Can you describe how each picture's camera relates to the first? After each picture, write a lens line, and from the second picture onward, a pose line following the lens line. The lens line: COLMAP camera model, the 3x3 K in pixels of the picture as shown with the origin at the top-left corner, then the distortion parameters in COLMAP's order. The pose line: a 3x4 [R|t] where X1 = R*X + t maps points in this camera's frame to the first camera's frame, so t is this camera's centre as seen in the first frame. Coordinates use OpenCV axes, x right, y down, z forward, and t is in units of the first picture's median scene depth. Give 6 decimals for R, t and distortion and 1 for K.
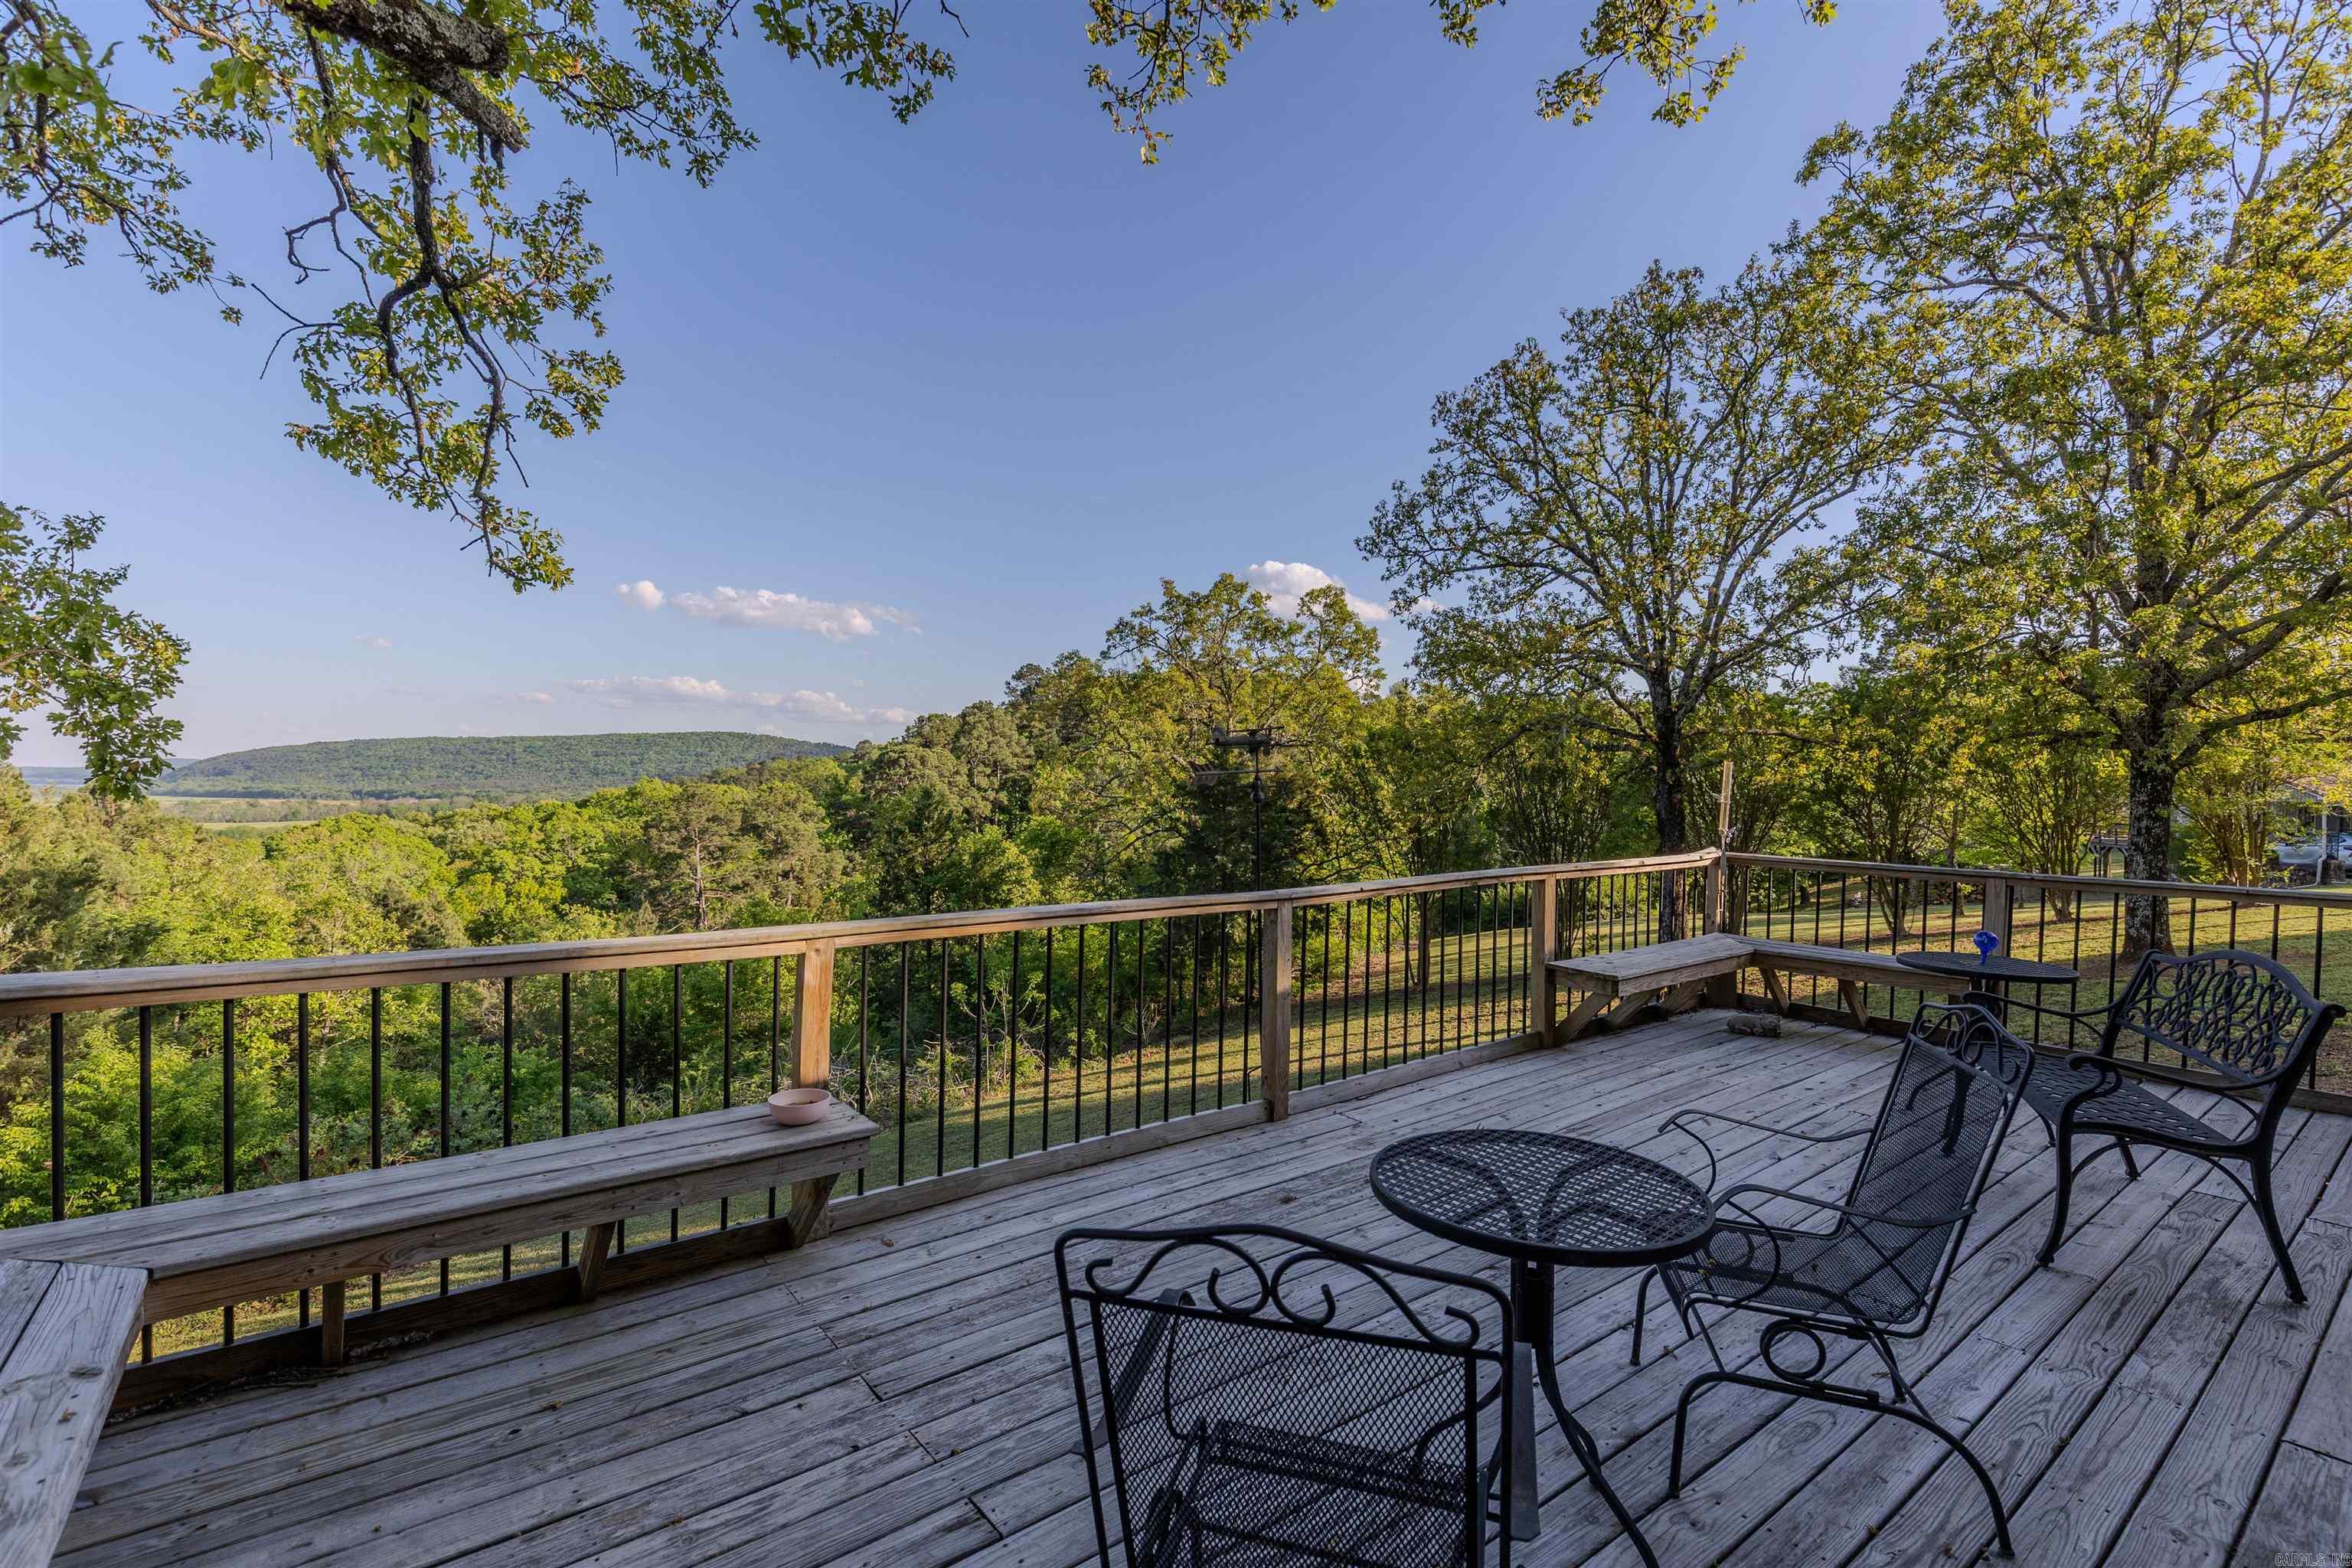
lens RADIAL K [[1103.4, 0, 1141.2], [0, 1103.4, 786.4], [0, 0, 1]] dist [0.002690, 0.000248]
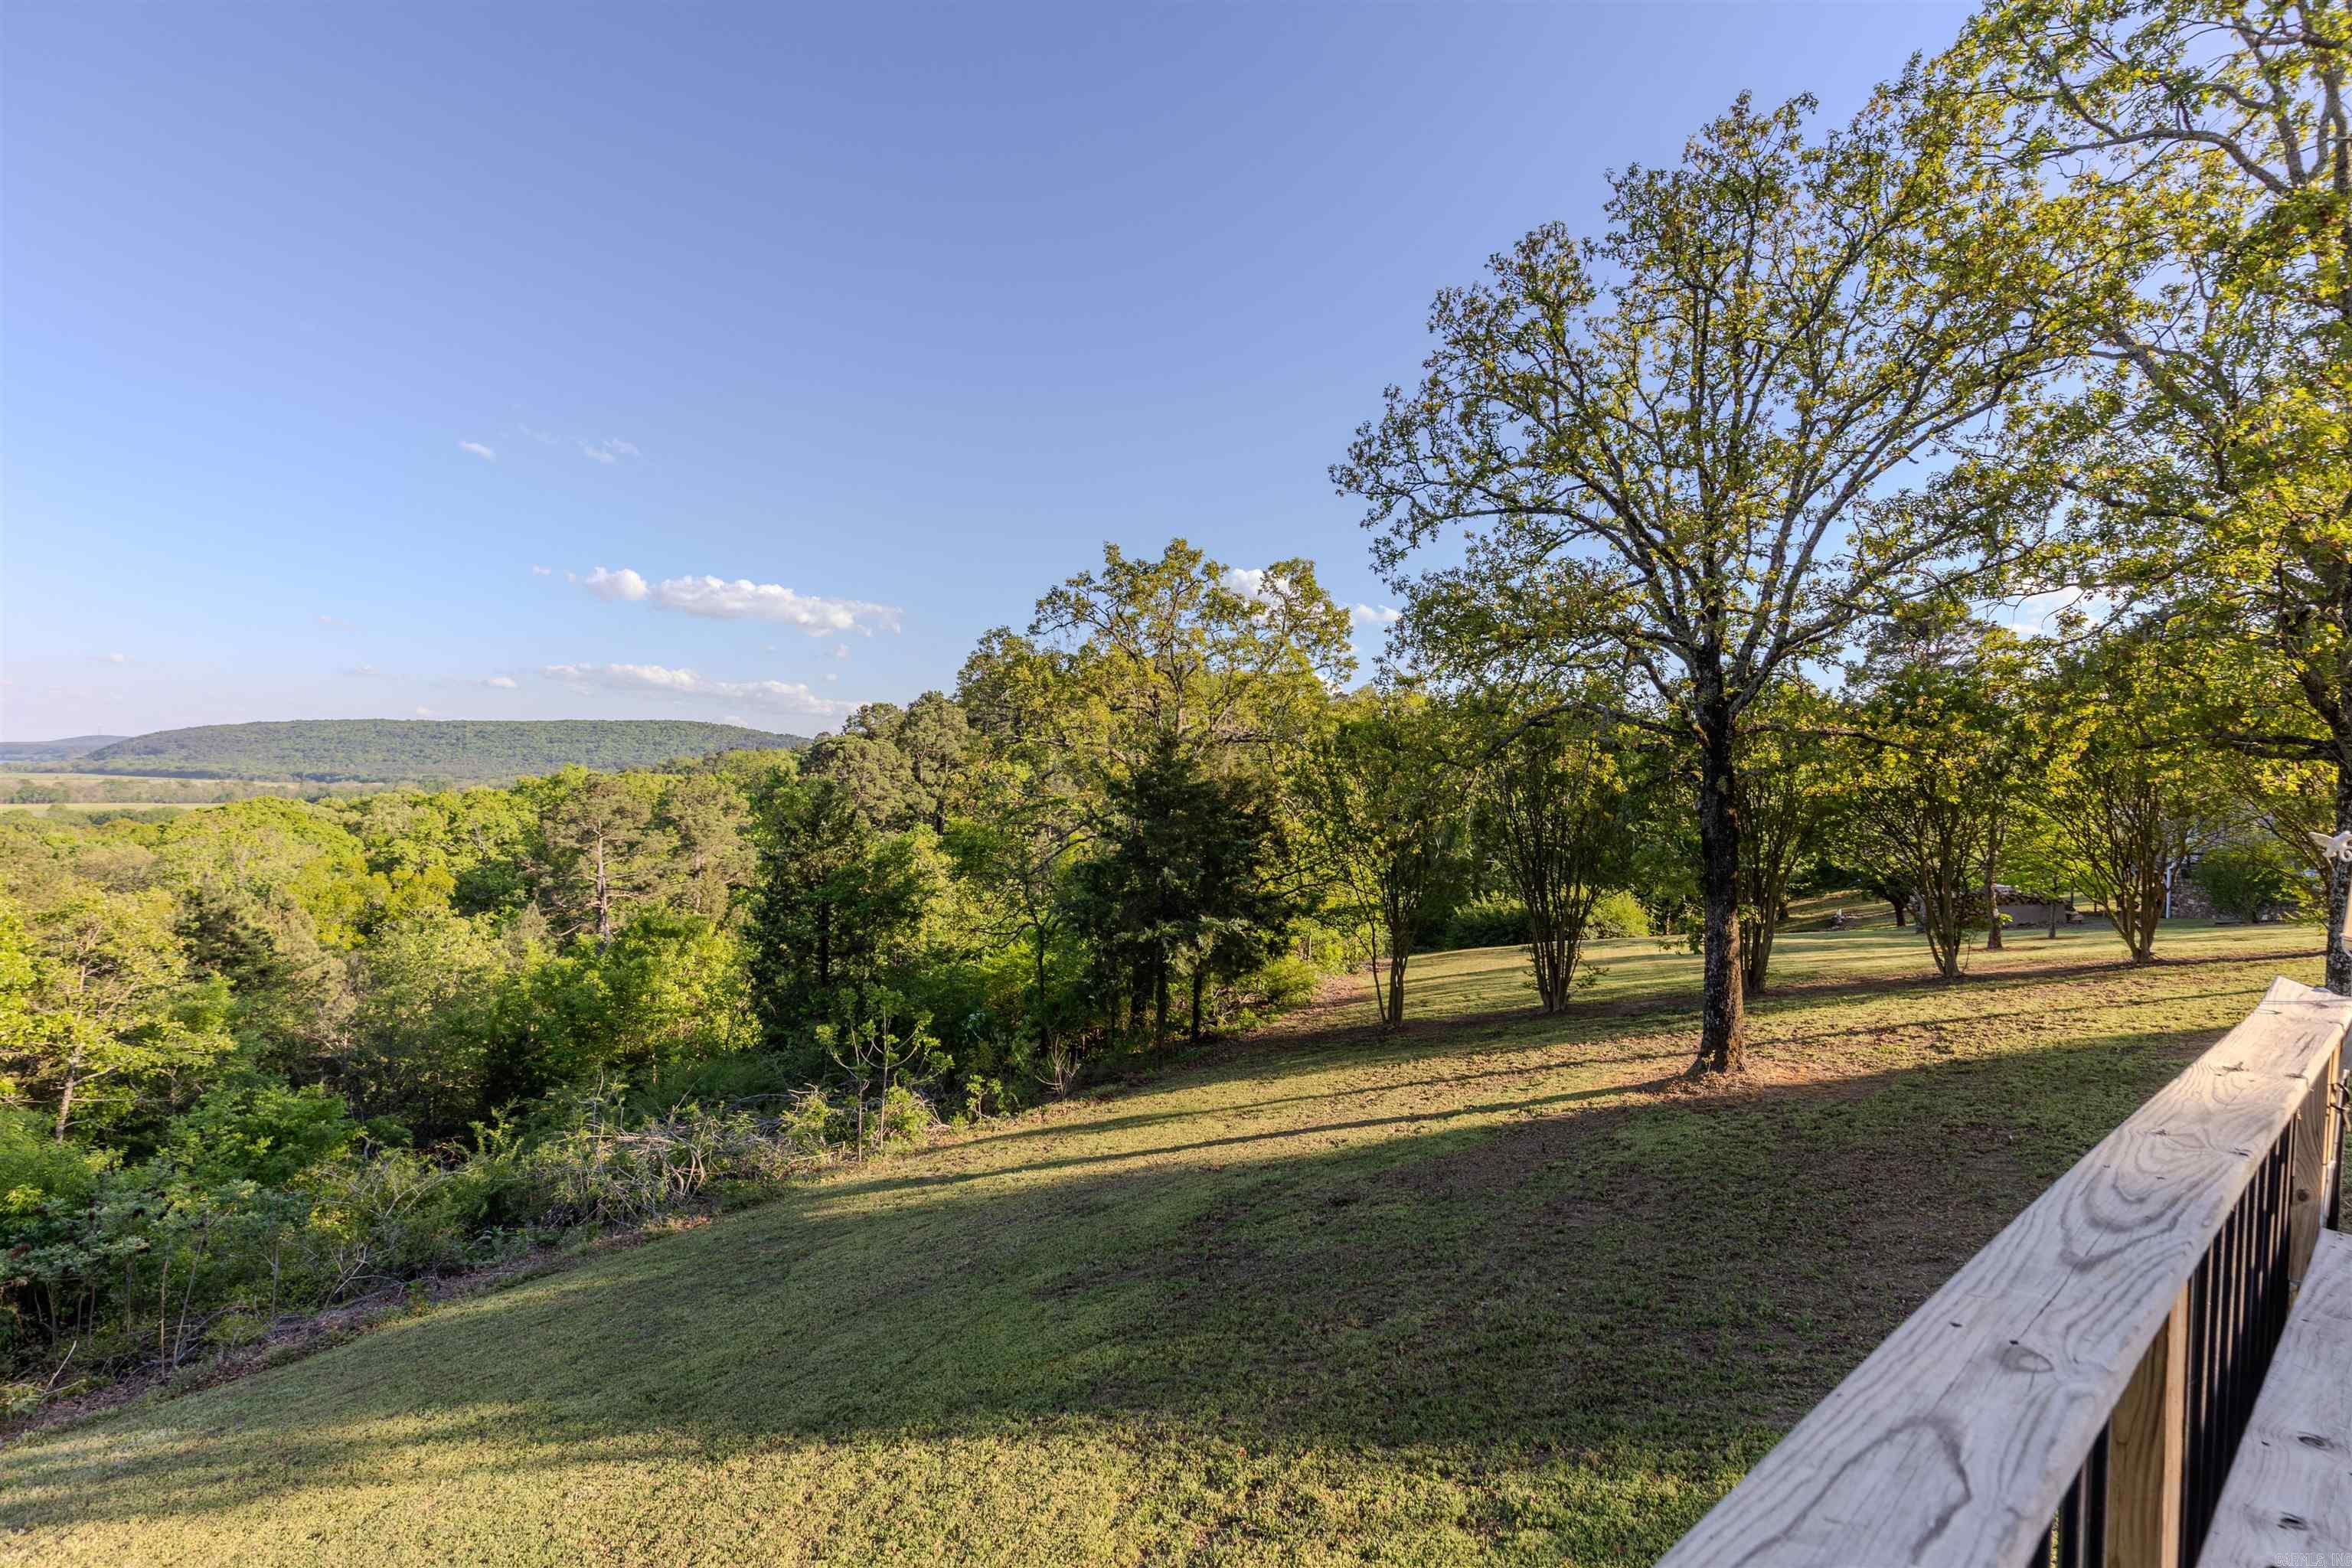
lens RADIAL K [[1085.5, 0, 1176.0], [0, 1085.5, 784.0], [0, 0, 1]] dist [-0.000964, -0.000165]
pose [[0.998013, 0.020716, 0.059511, 0.028219], [-0.020613, 0.999785, -0.002342, 0.000072], [-0.059546, 0.001111, 0.998225, 0.149698]]
